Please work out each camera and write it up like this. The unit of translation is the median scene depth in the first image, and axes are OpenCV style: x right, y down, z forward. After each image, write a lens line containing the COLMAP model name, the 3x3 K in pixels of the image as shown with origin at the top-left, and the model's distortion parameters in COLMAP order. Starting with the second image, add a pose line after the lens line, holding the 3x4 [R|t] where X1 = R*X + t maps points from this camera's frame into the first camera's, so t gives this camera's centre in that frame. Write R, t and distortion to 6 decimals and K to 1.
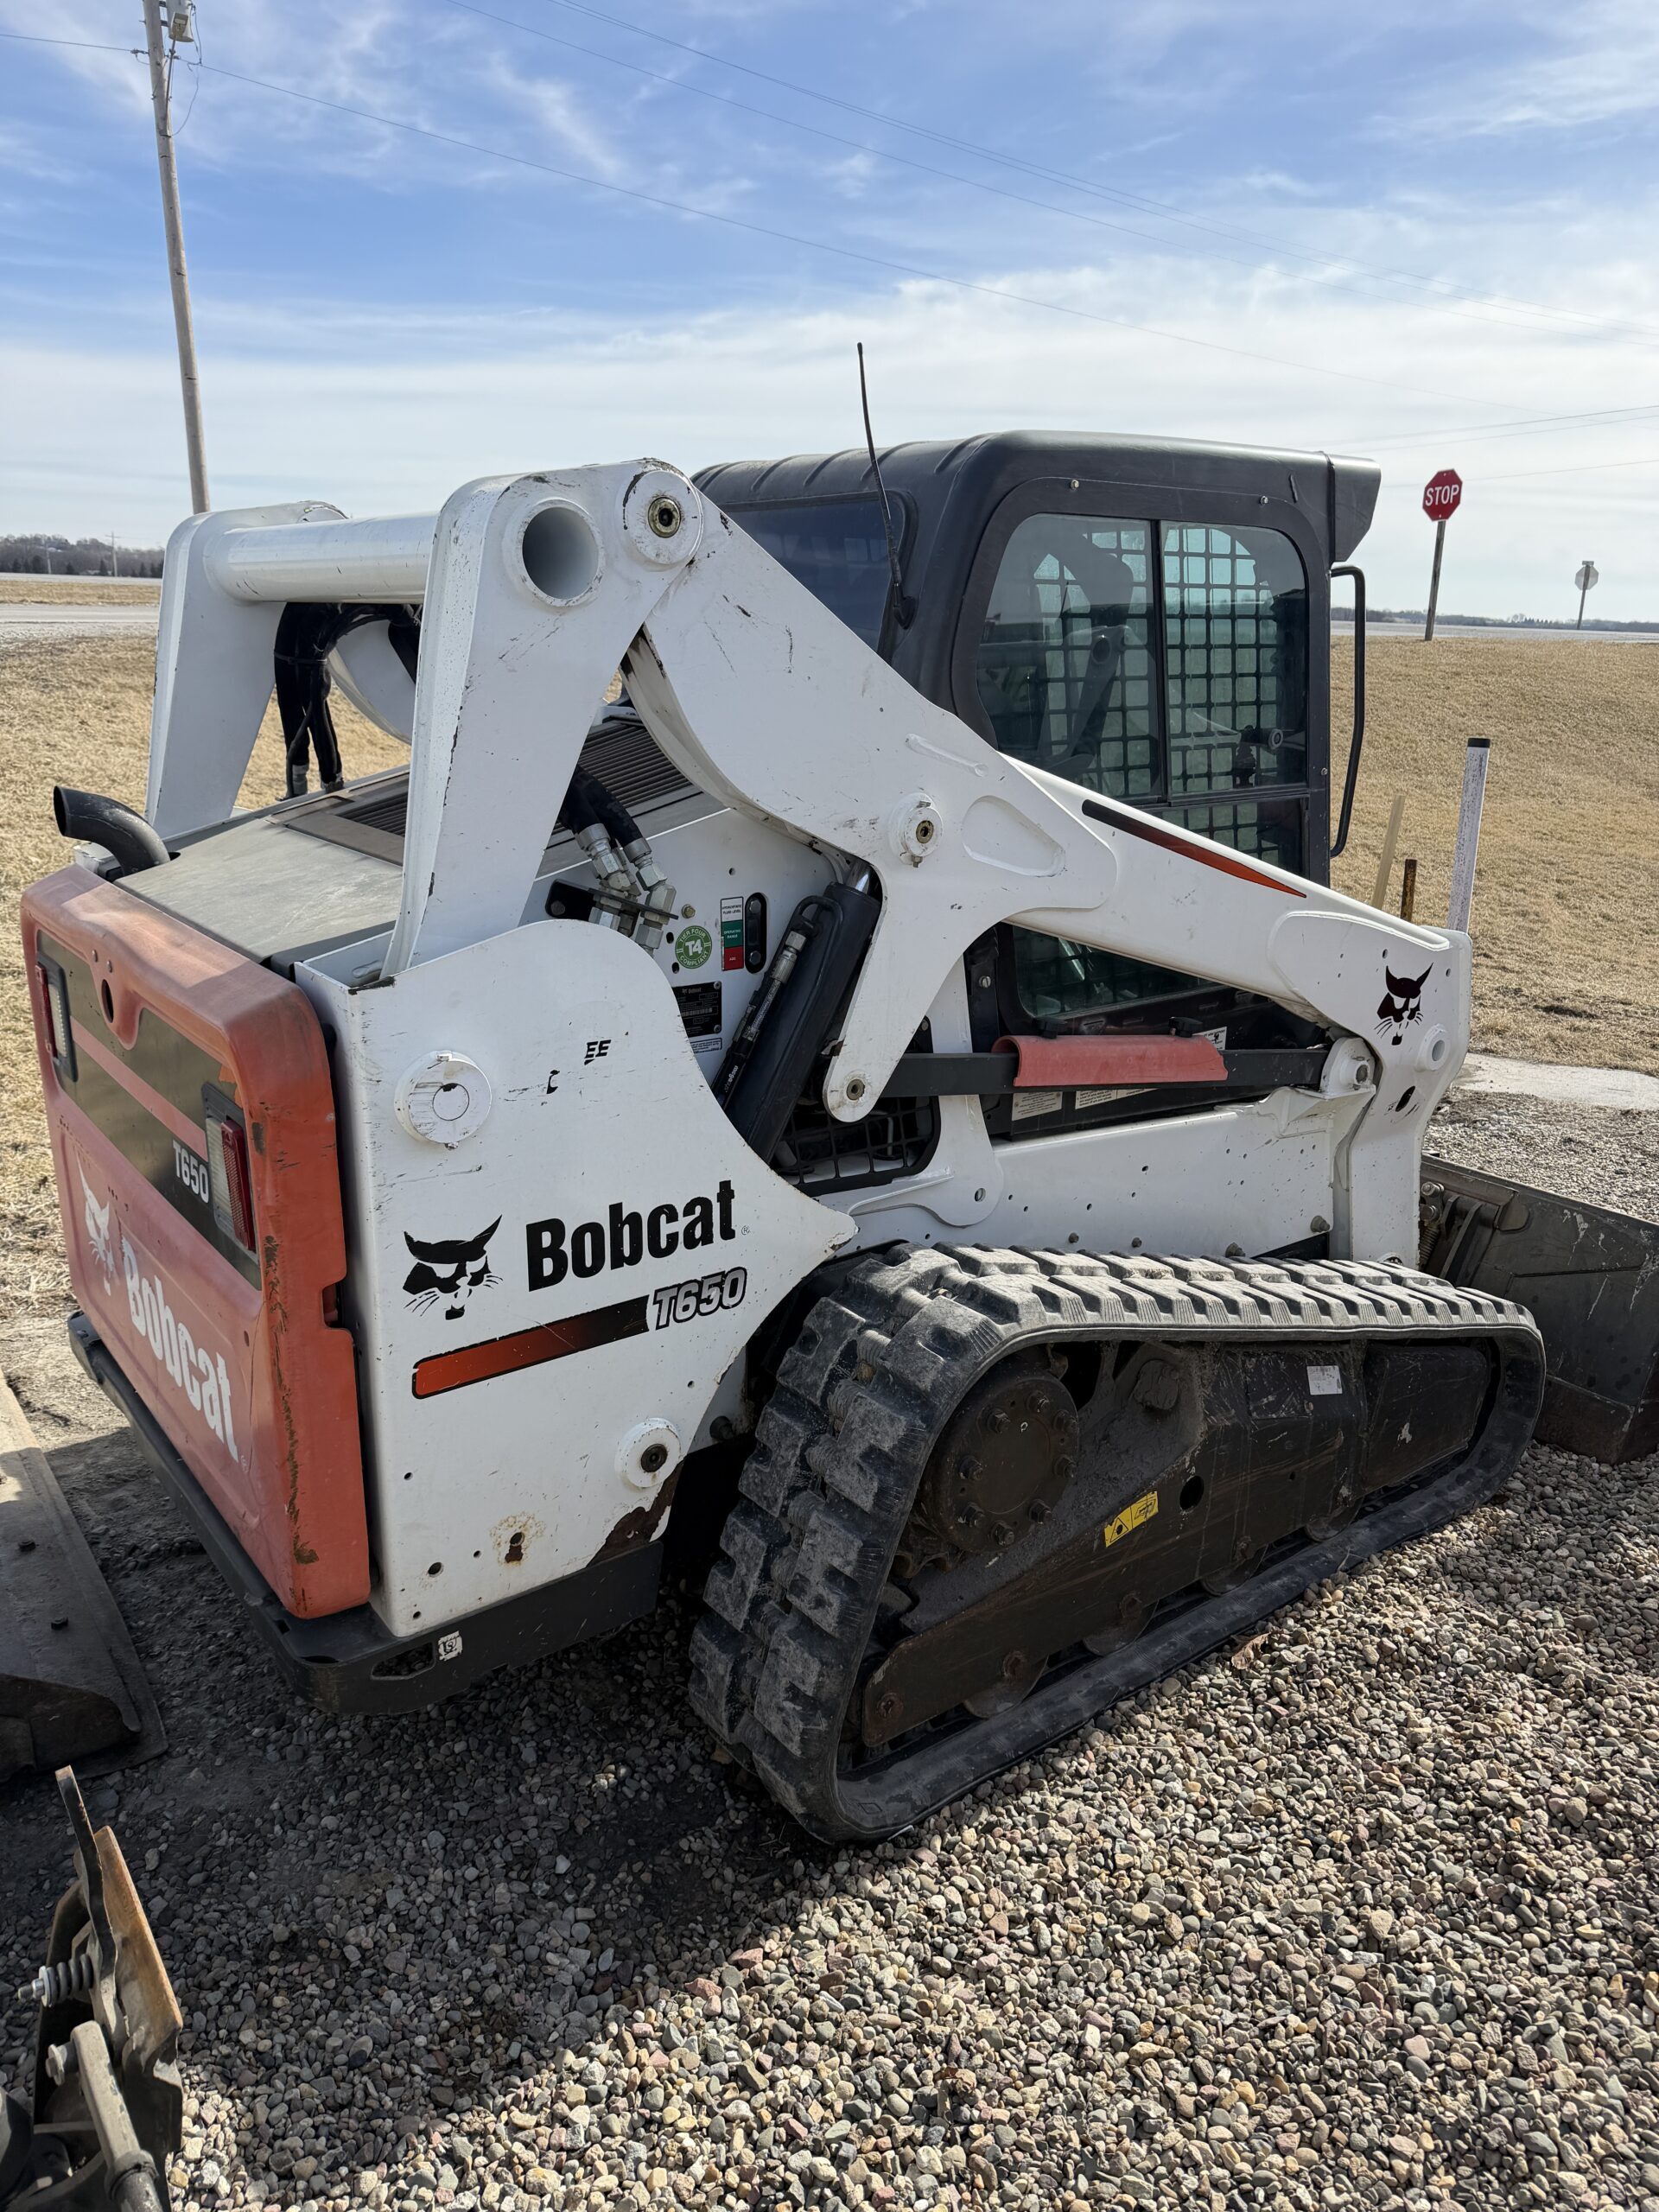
lens RADIAL K [[1569.6, 0, 829.5], [0, 1569.6, 1106.0], [0, 0, 1]] dist [0.003635, -0.000922]
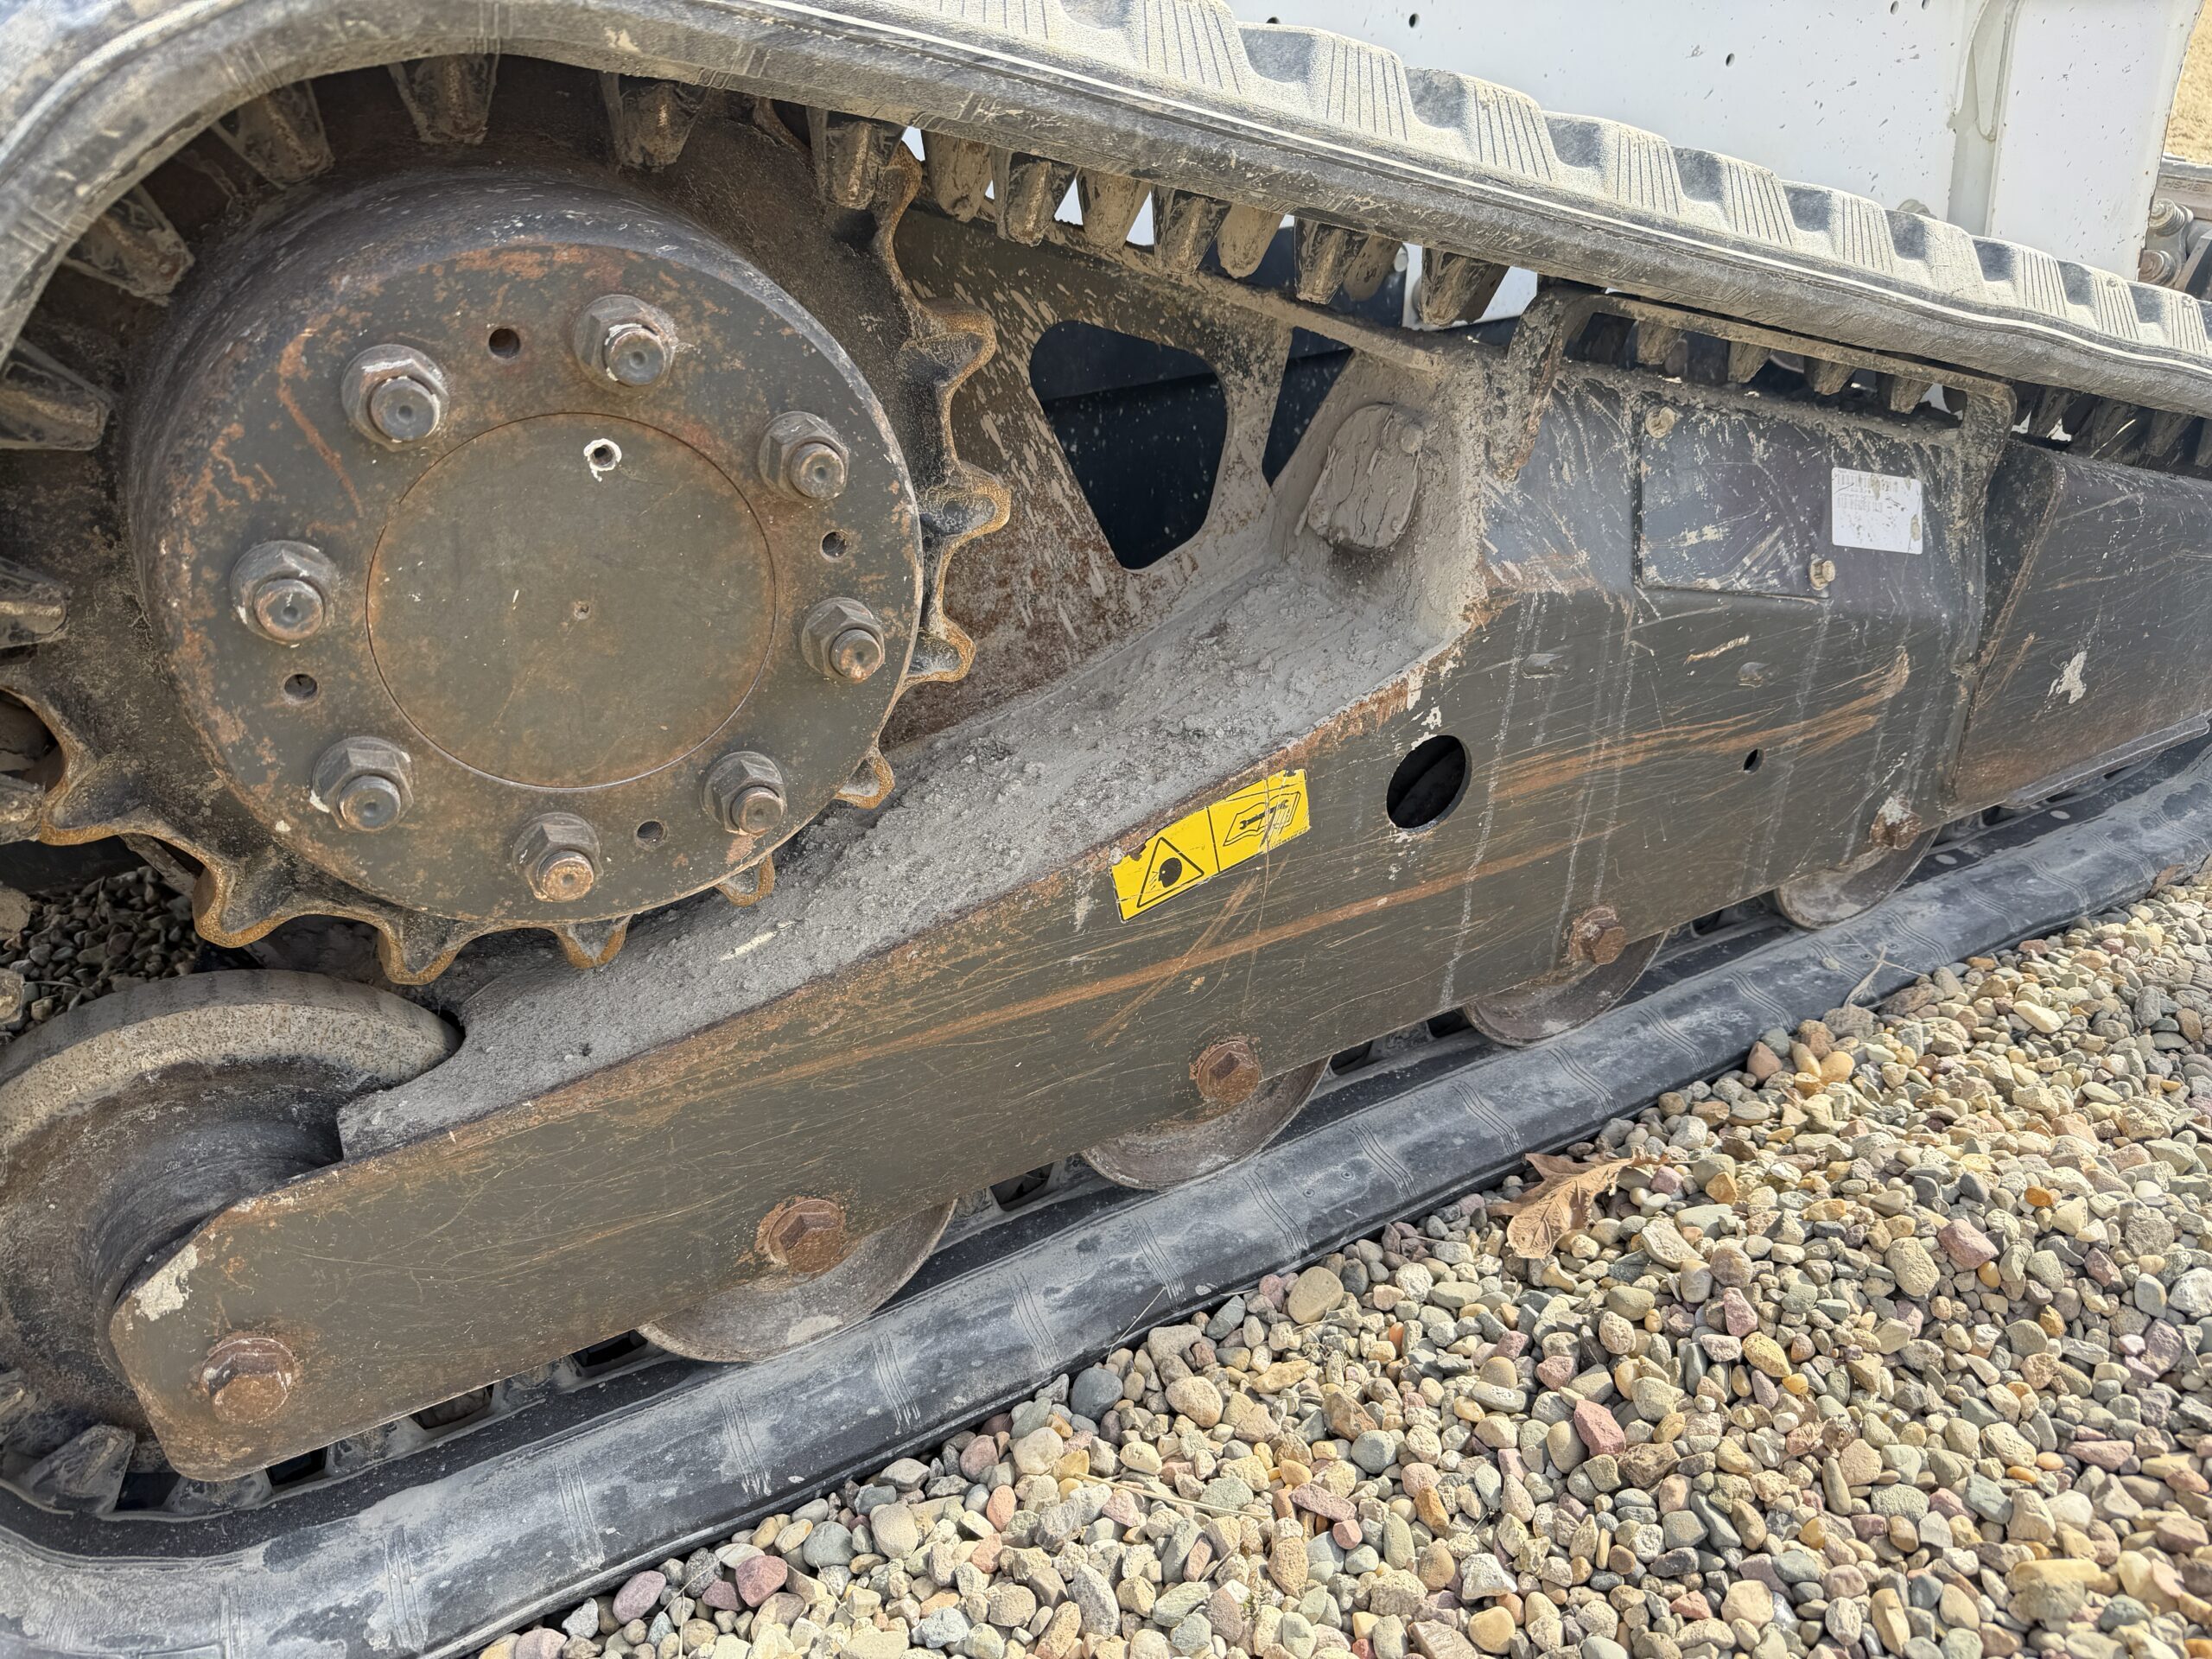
lens RADIAL K [[1569.6, 0, 1106.0], [0, 1569.6, 829.5], [0, 0, 1]] dist [0.003635, -0.000922]
pose [[0.987512, 0.052284, -0.148617, 0.222001], [-0.014116, 0.968896, 0.247064, 0.179466], [0.156911, -0.241881, 0.957535, 0.683033]]
